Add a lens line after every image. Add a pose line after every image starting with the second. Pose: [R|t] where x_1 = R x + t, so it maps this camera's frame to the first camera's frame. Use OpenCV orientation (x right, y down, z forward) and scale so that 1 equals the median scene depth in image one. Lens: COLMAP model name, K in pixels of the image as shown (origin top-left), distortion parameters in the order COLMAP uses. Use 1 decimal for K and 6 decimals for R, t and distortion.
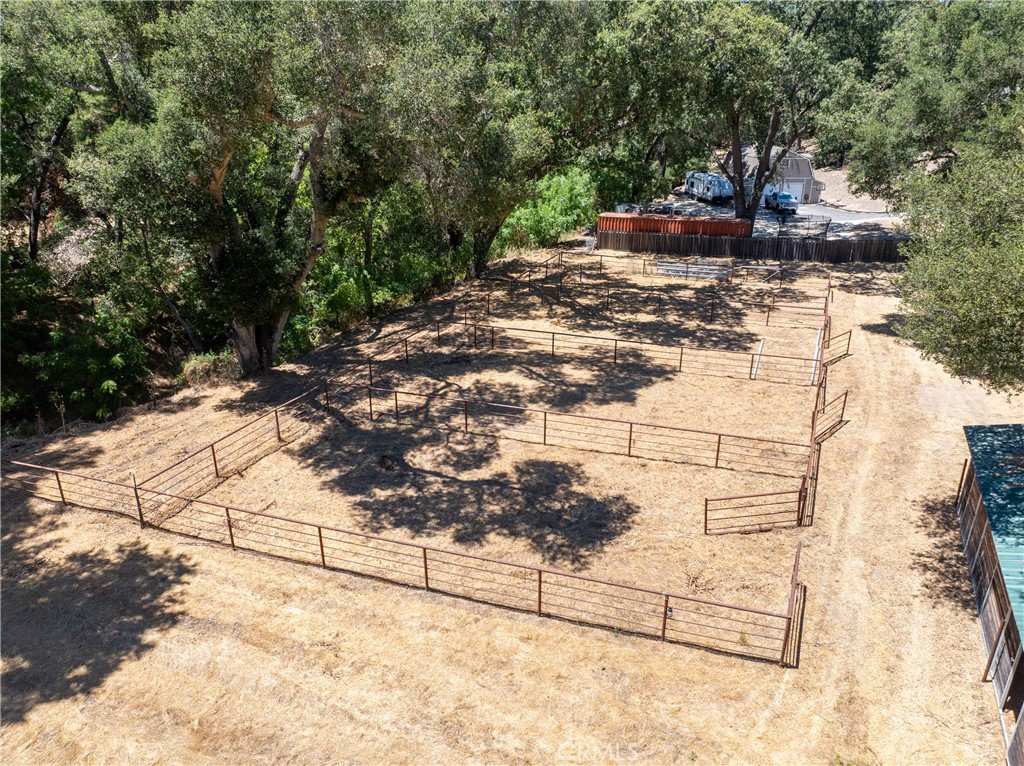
lens RADIAL K [[719.5, 0, 515.5], [0, 719.5, 390.0], [0, 0, 1]] dist [-0.057871, 0.028285]
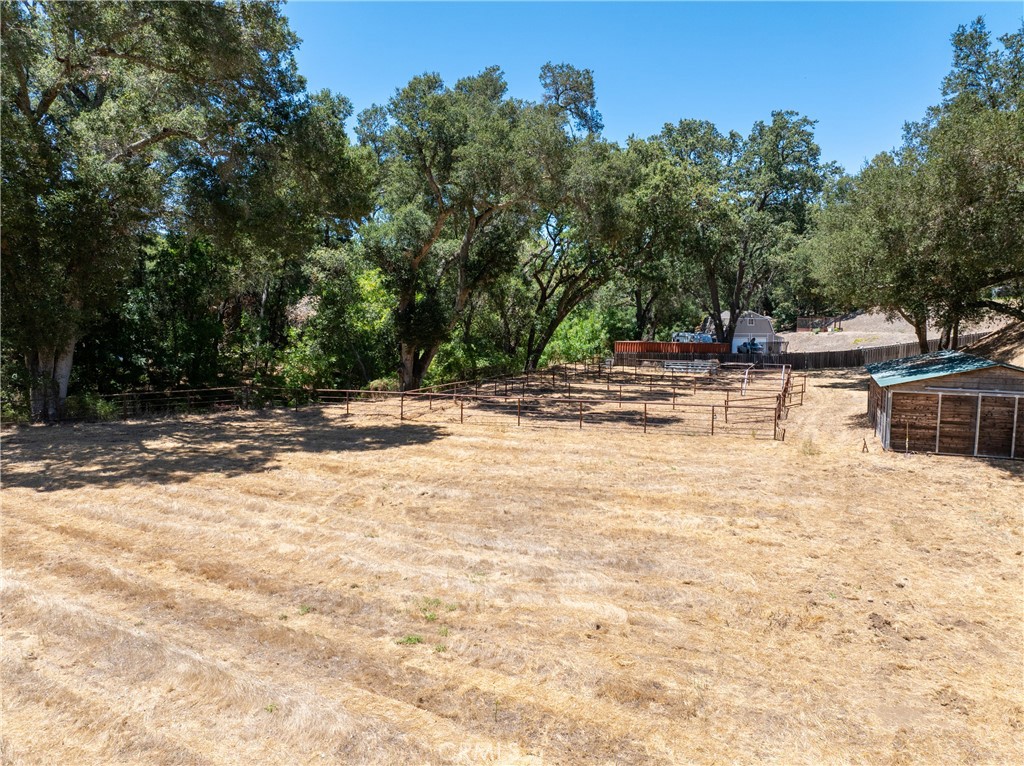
lens RADIAL K [[719.5, 0, 515.5], [0, 719.5, 390.0], [0, 0, 1]] dist [-0.057871, 0.028285]
pose [[0.999675, -0.000136, 0.025474, -0.138443], [0.007280, 0.959802, -0.280584, 0.290195], [-0.024412, 0.280678, 0.959491, -0.332276]]
